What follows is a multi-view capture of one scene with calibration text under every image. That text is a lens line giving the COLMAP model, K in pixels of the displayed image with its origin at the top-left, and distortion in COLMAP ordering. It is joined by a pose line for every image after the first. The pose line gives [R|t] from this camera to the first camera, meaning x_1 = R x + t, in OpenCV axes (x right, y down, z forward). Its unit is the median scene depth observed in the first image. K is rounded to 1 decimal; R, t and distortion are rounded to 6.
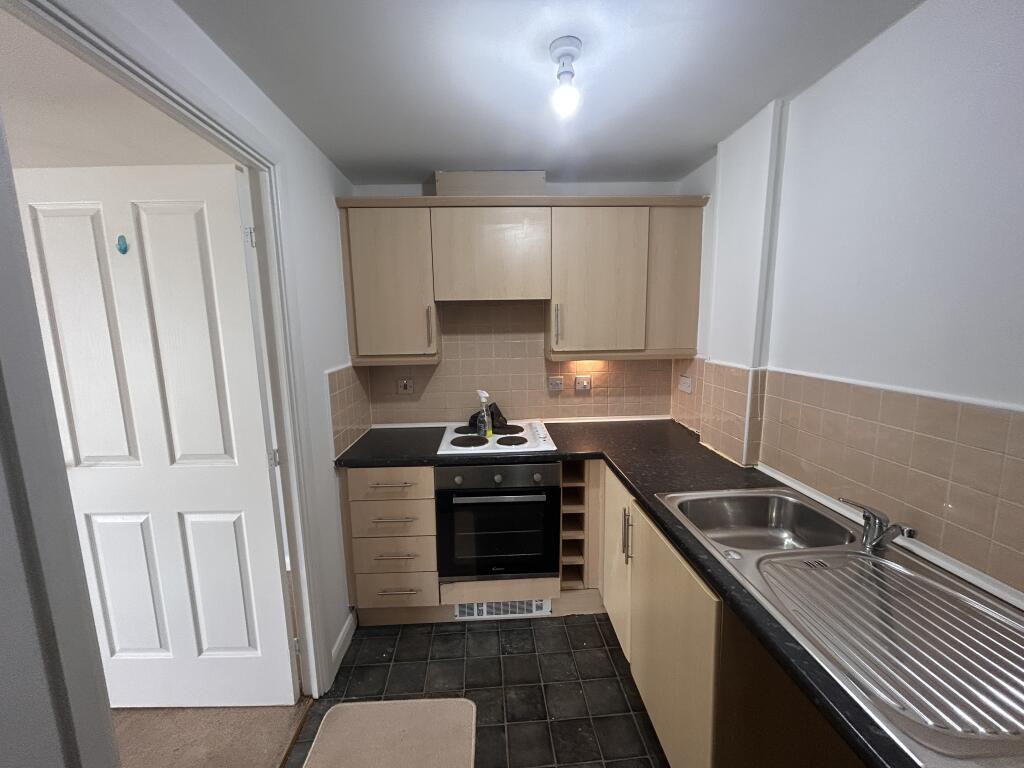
lens RADIAL K [[413.4, 0, 509.0], [0, 413.4, 384.0], [0, 0, 1]] dist [-0.001387, 0.000316]
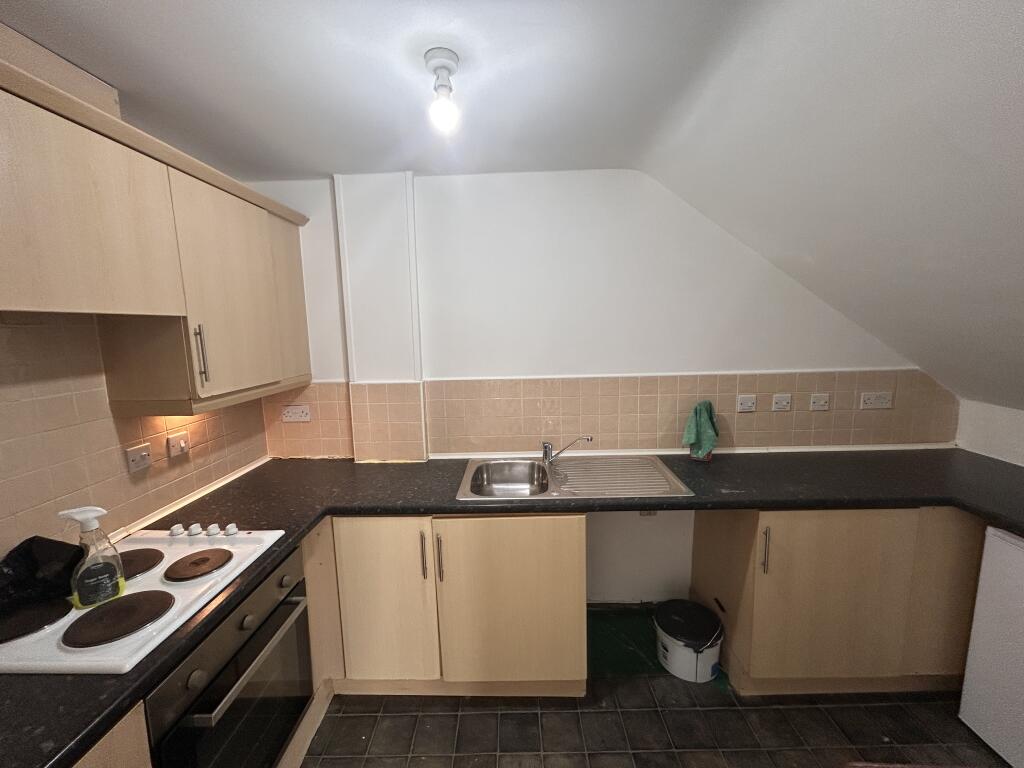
lens RADIAL K [[413.4, 0, 509.0], [0, 413.4, 384.0], [0, 0, 1]] dist [-0.001387, 0.000316]
pose [[0.077268, -0.122819, 0.989417, -0.481681], [0.166136, 0.980095, 0.108688, -0.093682], [-0.983071, 0.155979, 0.096135, 0.486356]]
